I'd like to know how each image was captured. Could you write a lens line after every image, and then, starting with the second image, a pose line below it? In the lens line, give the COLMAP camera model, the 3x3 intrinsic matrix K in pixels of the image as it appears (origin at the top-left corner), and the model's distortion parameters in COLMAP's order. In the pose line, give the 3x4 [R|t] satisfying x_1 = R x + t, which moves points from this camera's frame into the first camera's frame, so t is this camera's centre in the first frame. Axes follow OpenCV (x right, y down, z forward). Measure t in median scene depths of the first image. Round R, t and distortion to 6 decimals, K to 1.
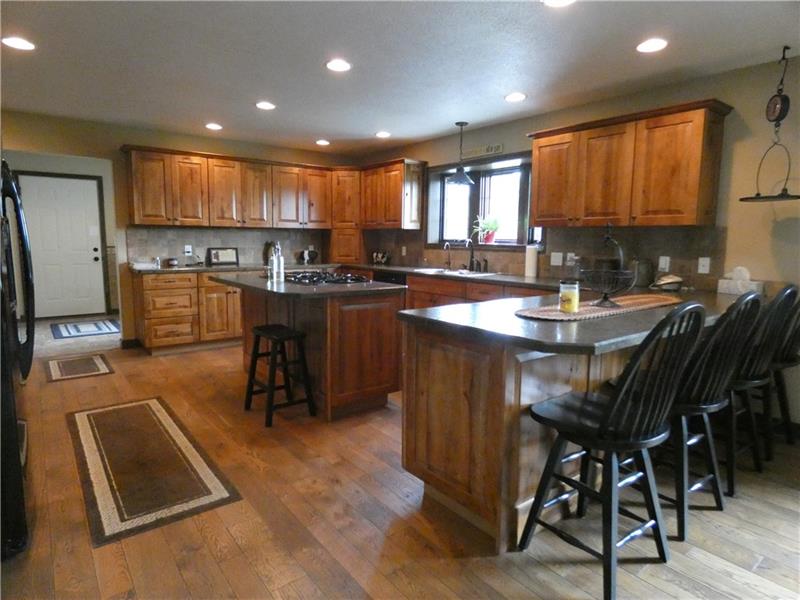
lens RADIAL K [[481.0, 0, 400.8], [0, 481.0, 302.0], [0, 0, 1]] dist [0.006495, -0.000119]
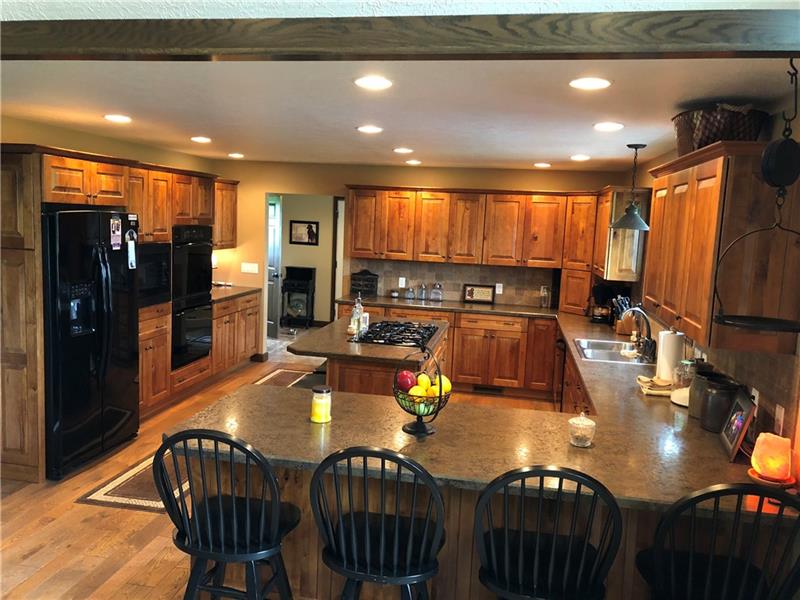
lens RADIAL K [[648.0, 0, 399.0], [0, 648.0, 299.1], [0, 0, 1]] dist [0.000524, 0.000166]
pose [[0.668950, 0.109523, -0.735195, 0.527977], [-0.129647, 0.991116, 0.029683, -0.114096], [0.731914, 0.075459, 0.677206, 0.109524]]
